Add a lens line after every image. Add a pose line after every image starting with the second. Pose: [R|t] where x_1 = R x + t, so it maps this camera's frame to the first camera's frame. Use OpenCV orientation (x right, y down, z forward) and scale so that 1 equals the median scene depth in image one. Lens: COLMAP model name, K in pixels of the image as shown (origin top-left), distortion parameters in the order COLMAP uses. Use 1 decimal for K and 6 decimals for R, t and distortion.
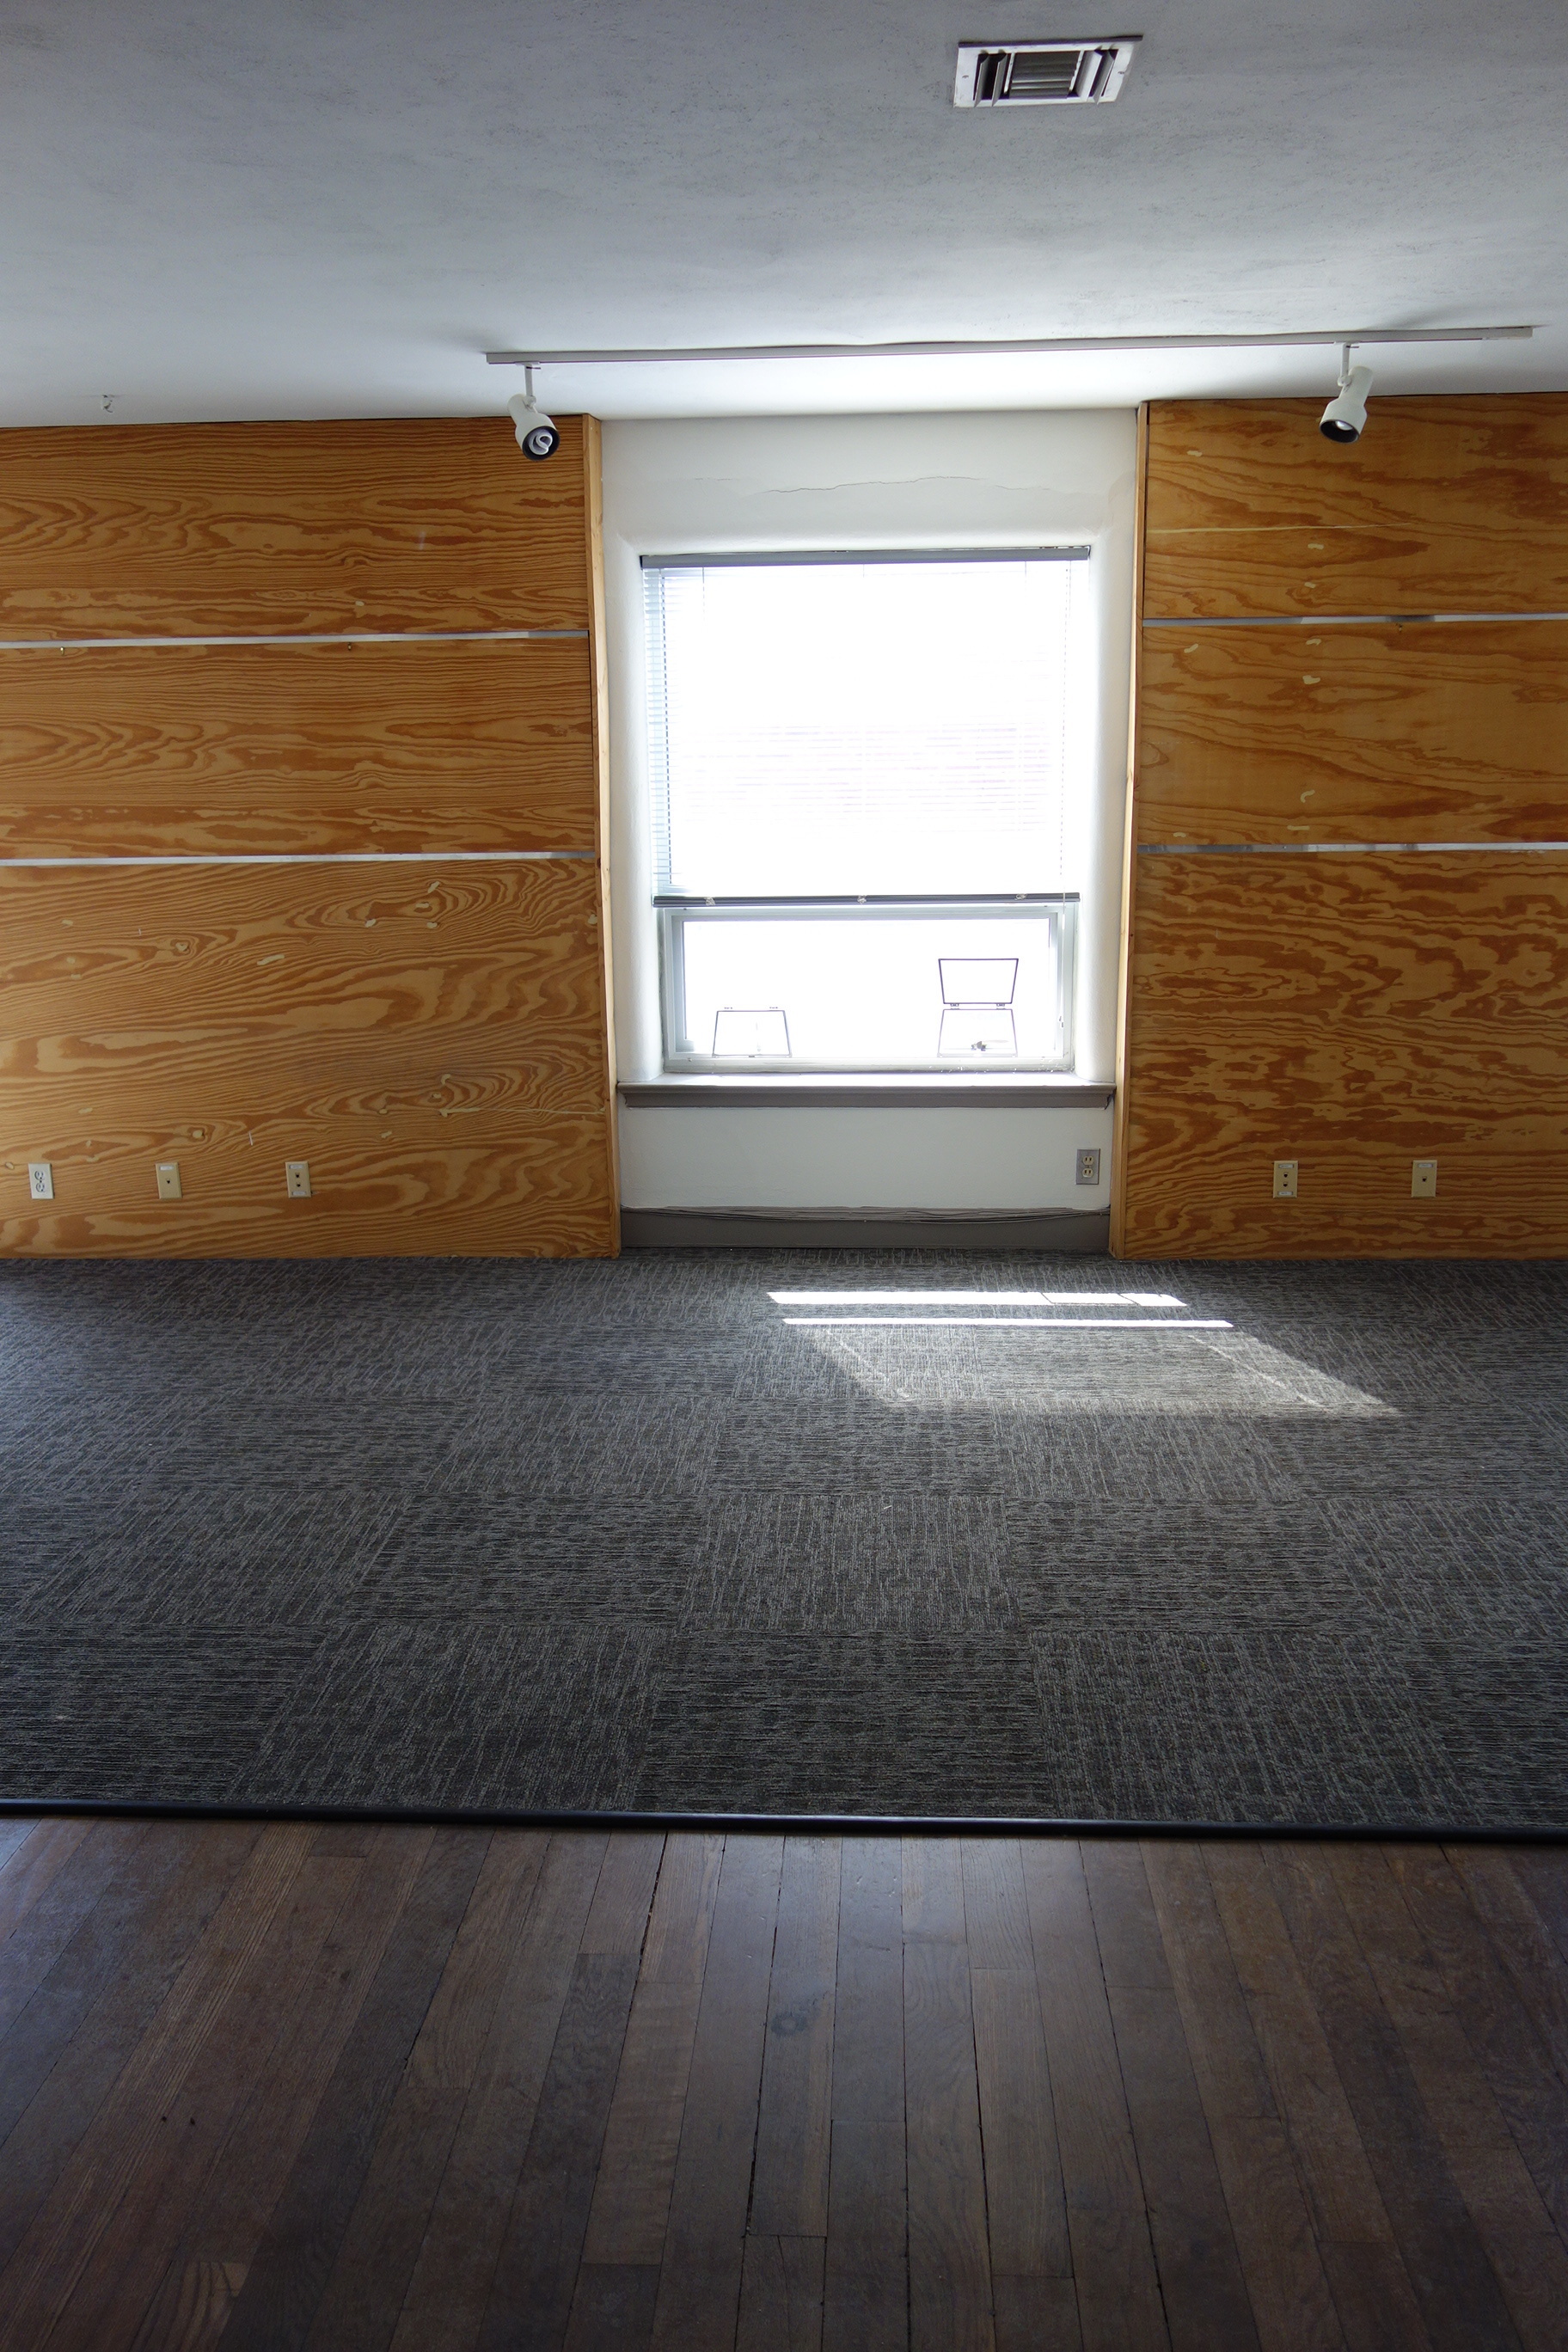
lens RADIAL K [[1849.6, 0, 790.9], [0, 1849.6, 1181.9], [0, 0, 1]] dist [0.010104, -0.017160]
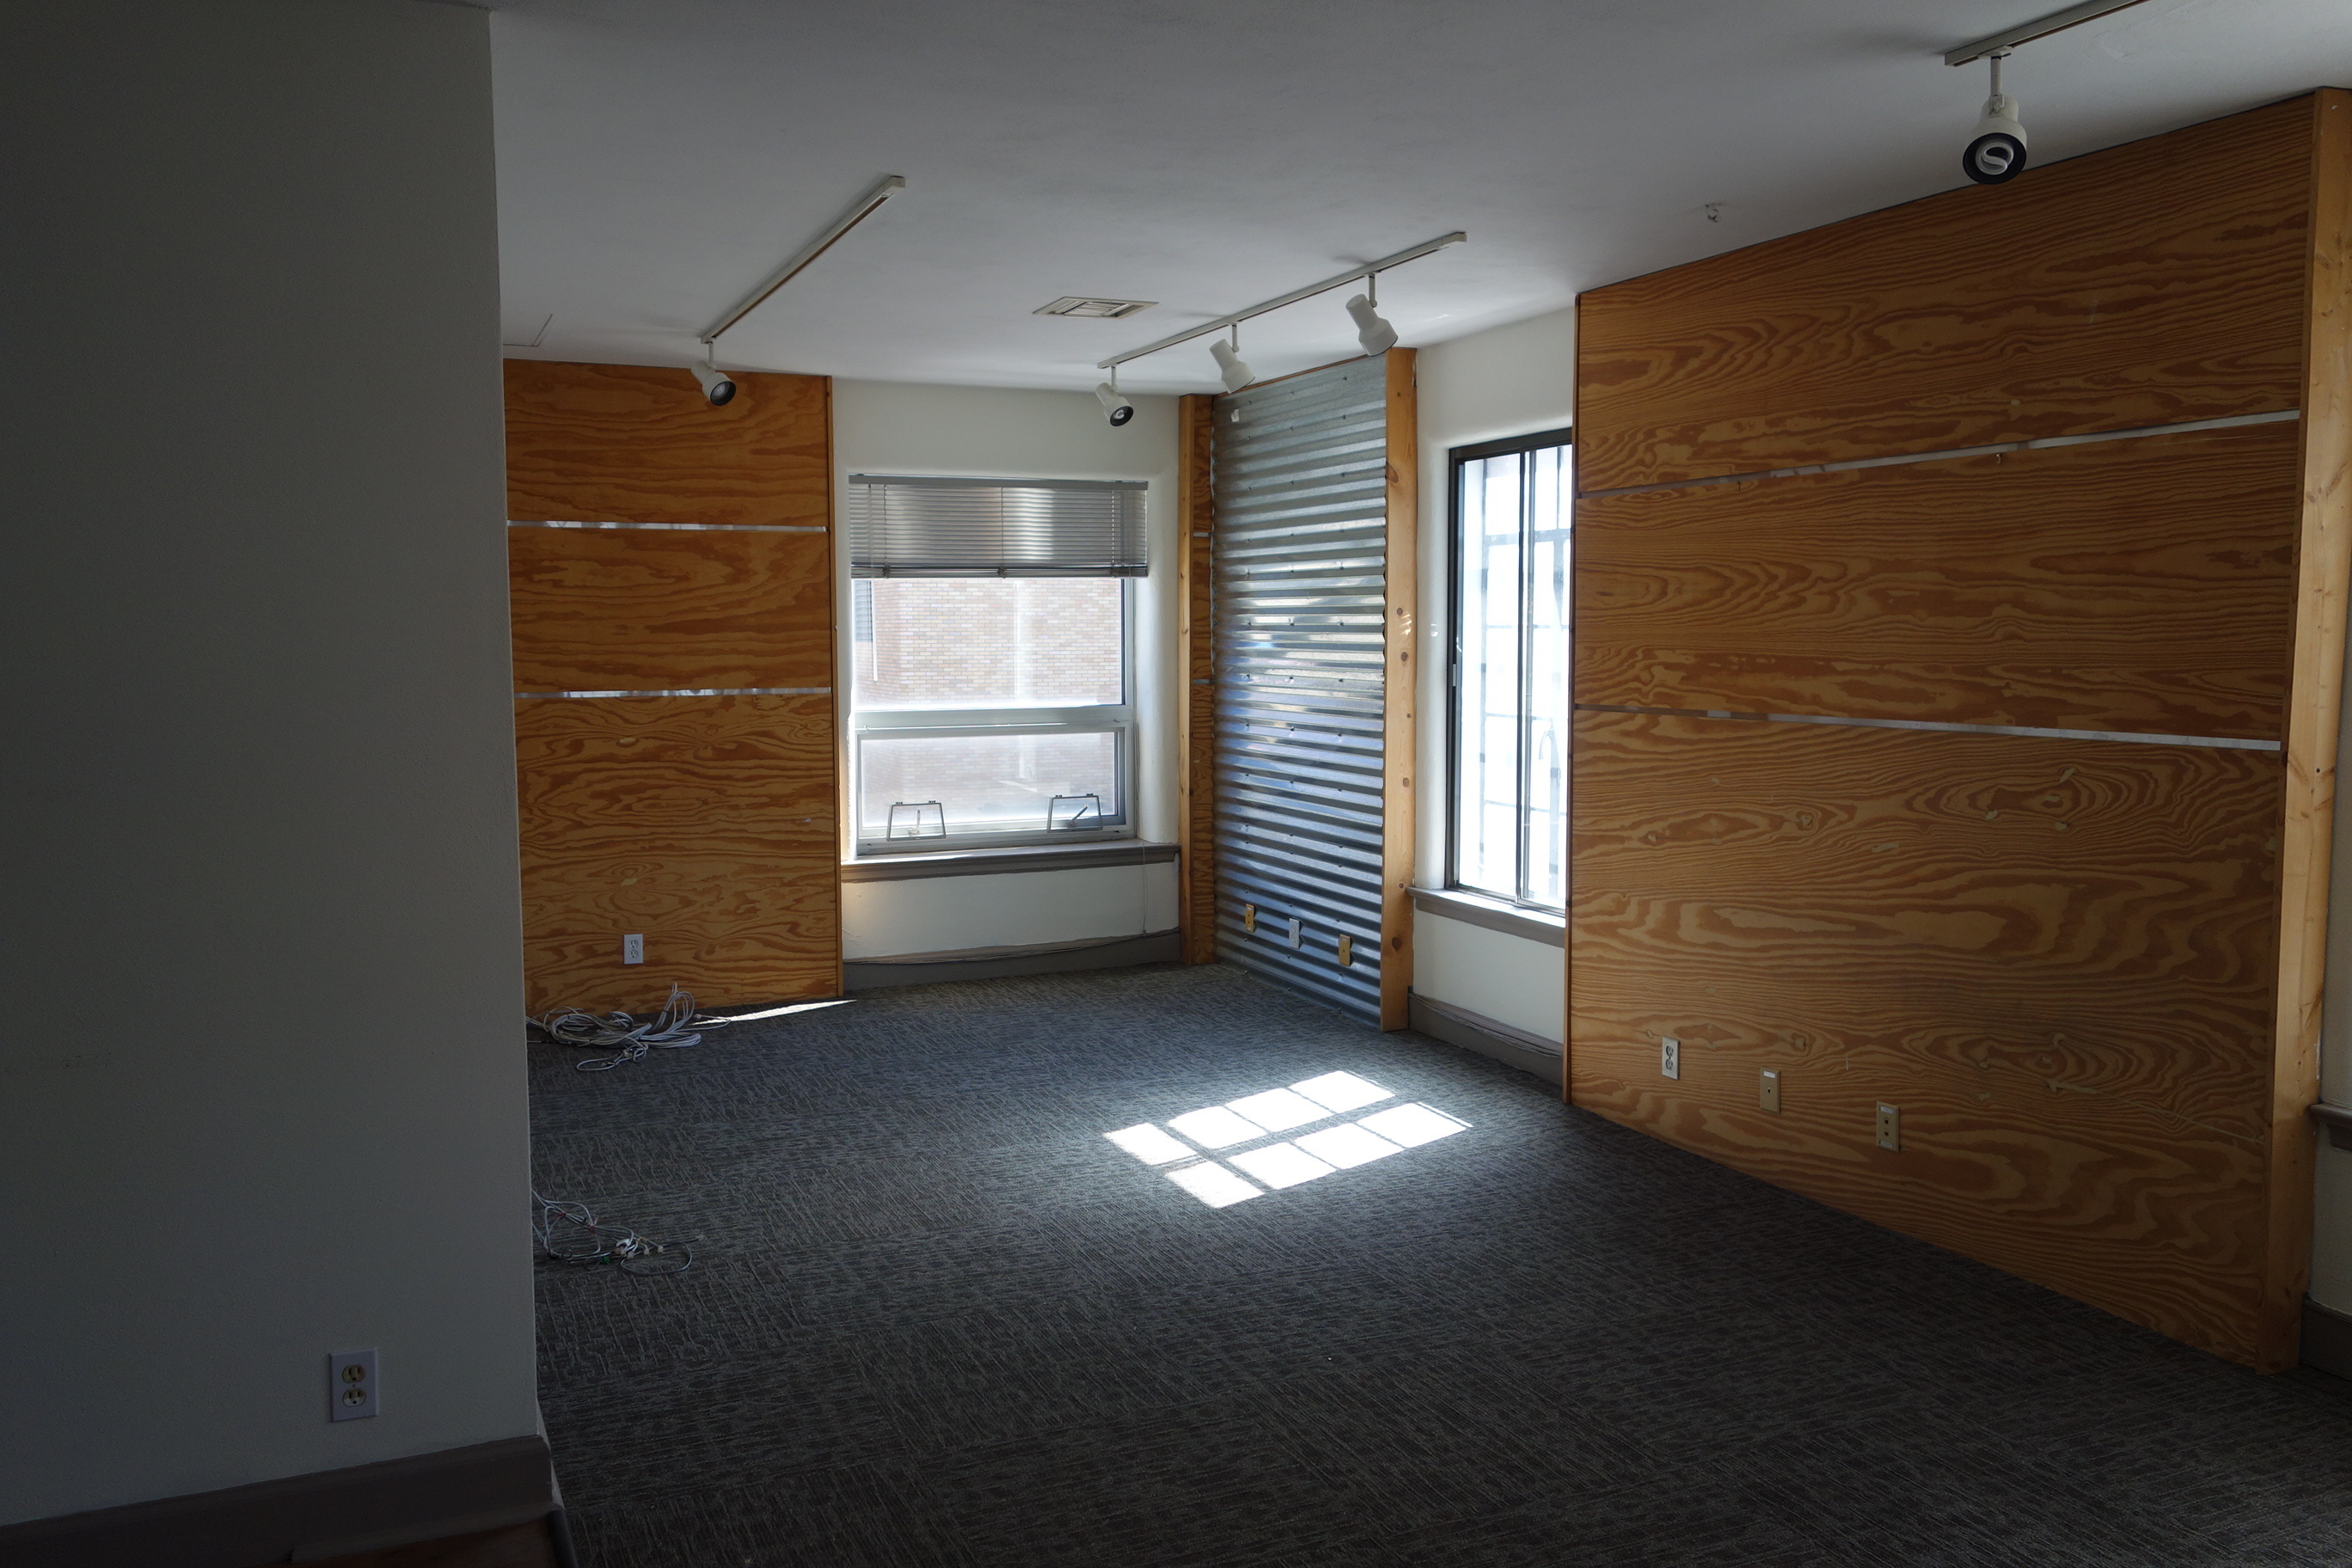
lens RADIAL K [[1849.6, 0, 1173.1], [0, 1849.6, 791.2], [0, 0, 1]] dist [0.010104, -0.017160]
pose [[0.450029, 0.090000, -0.888467, 0.301908], [-0.196475, 0.980509, -0.000195, -0.086425], [0.871132, 0.174650, 0.458941, 0.373212]]
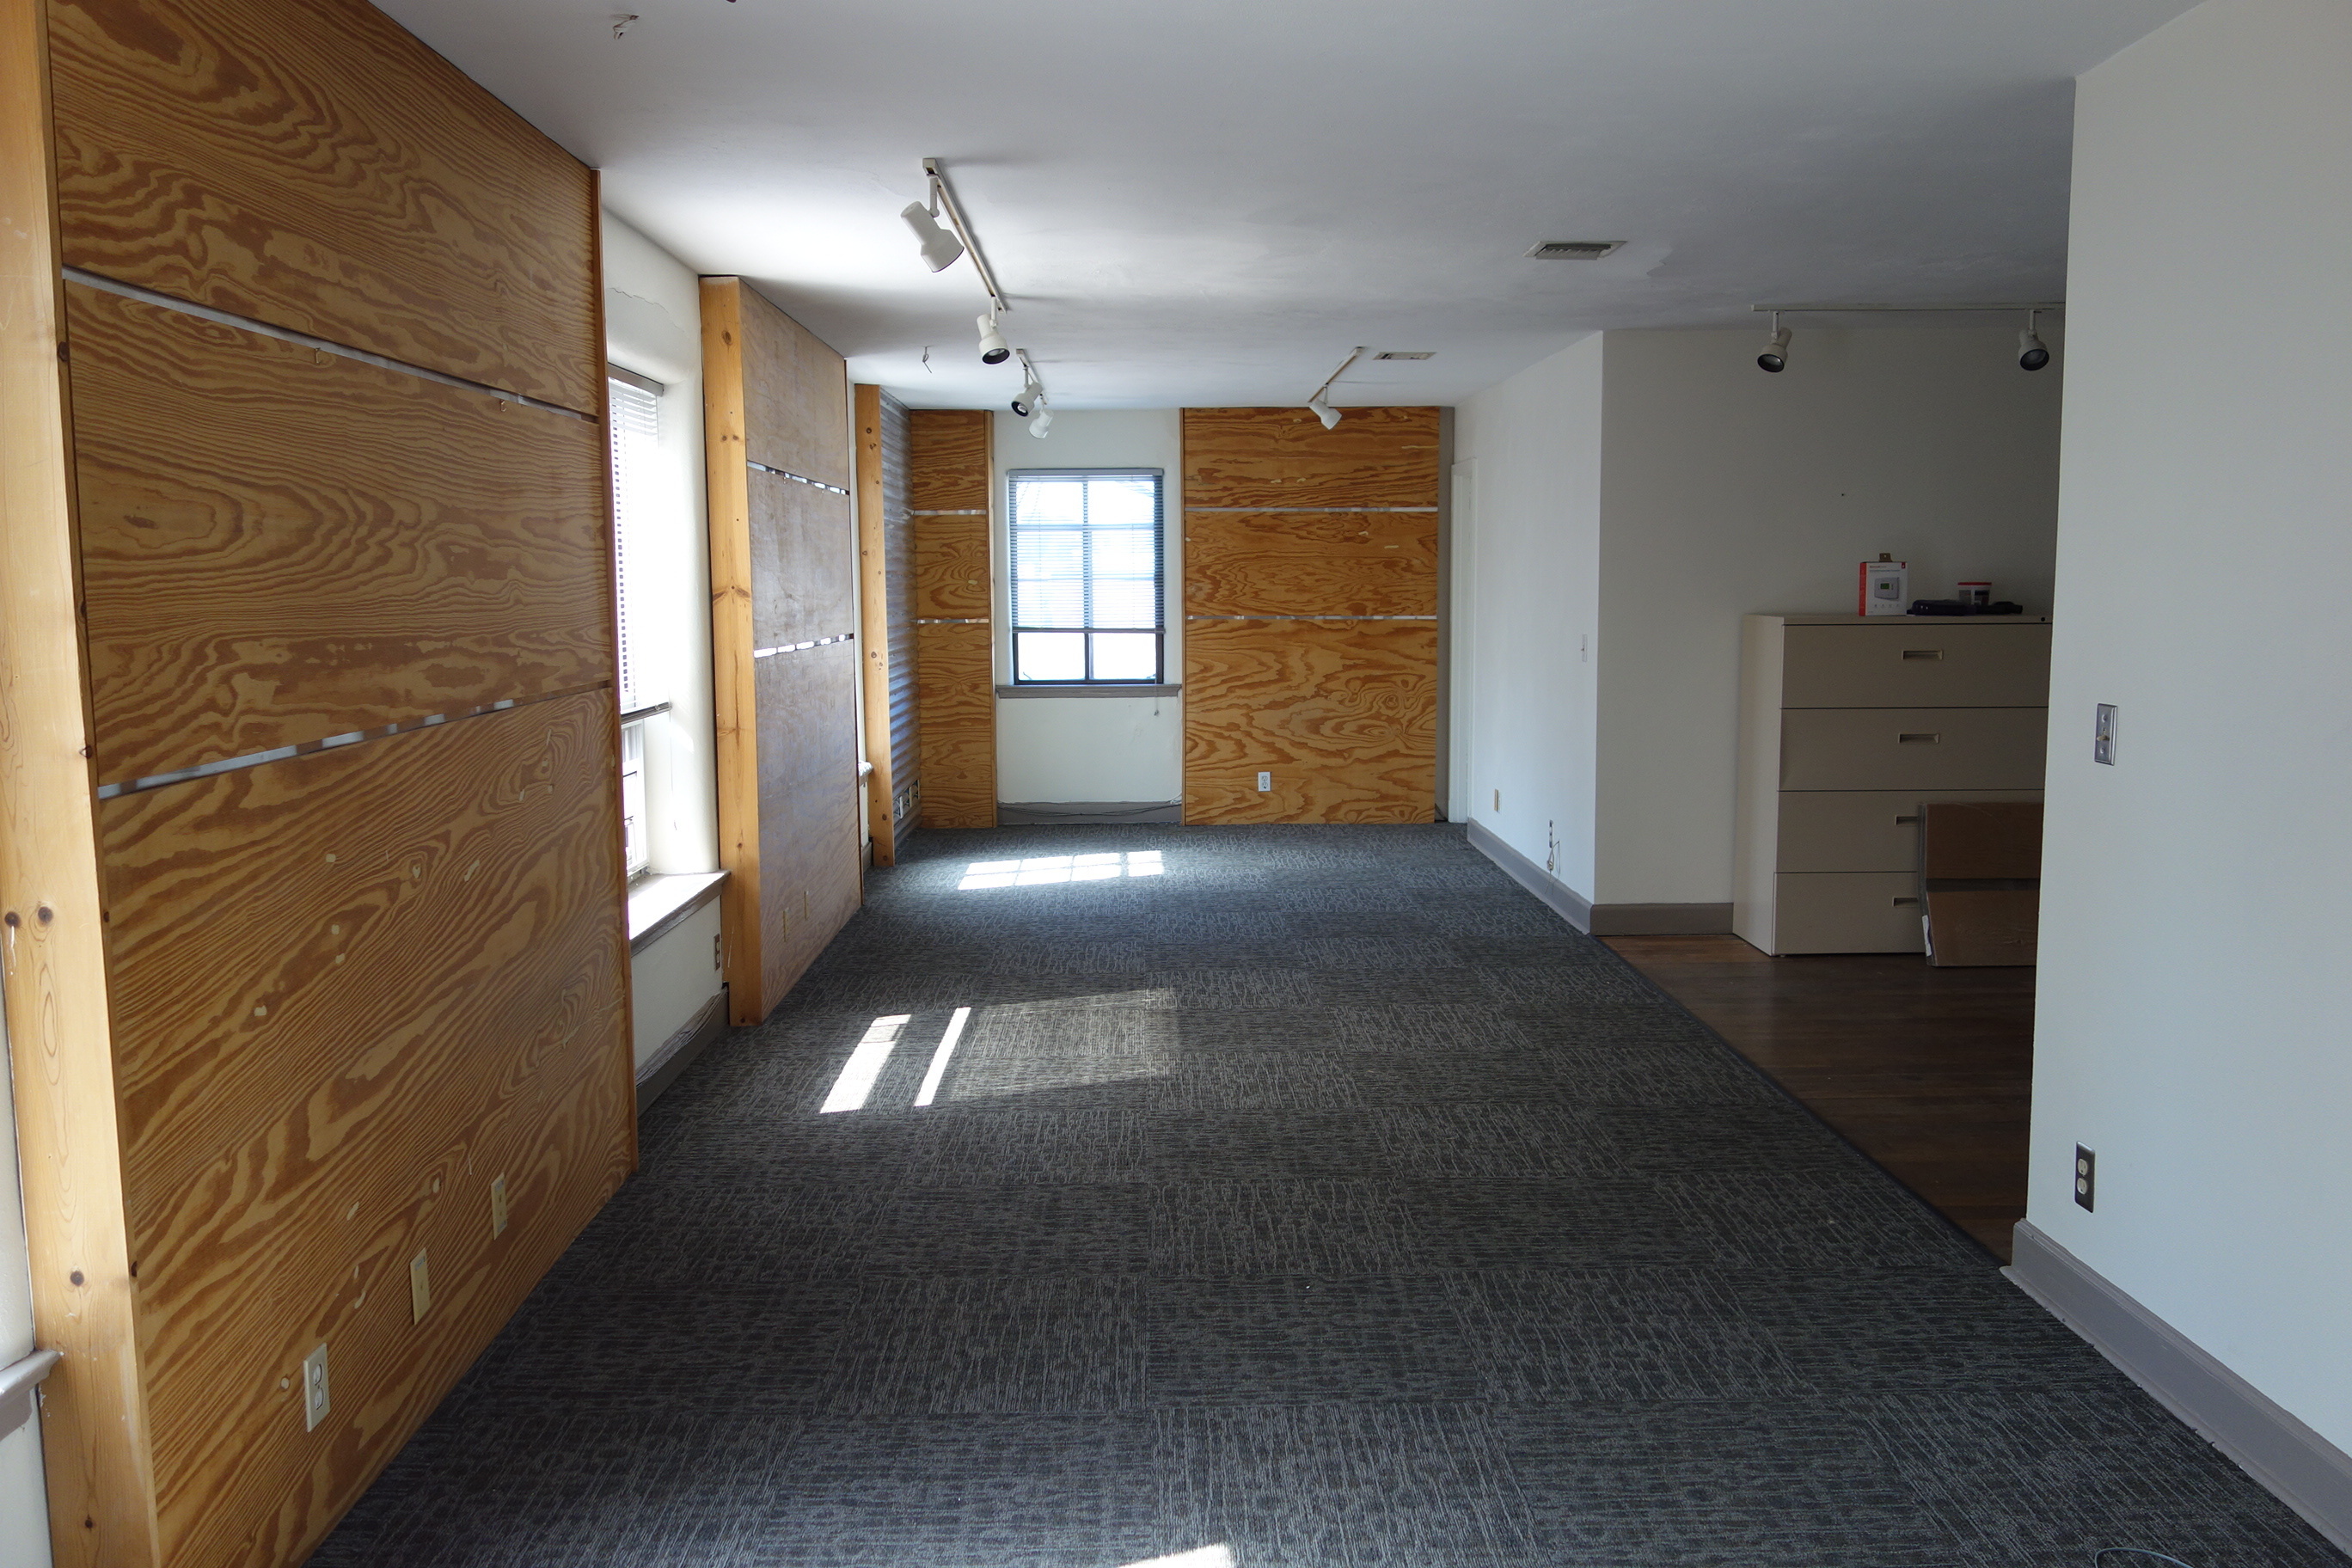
lens RADIAL K [[1849.6, 0, 1173.1], [0, 1849.6, 791.2], [0, 0, 1]] dist [0.010104, -0.017160]
pose [[-0.069031, -0.102214, 0.992364, -0.963146], [0.226835, 0.967074, 0.115389, -0.171532], [-0.971484, 0.233068, -0.043572, 0.818007]]
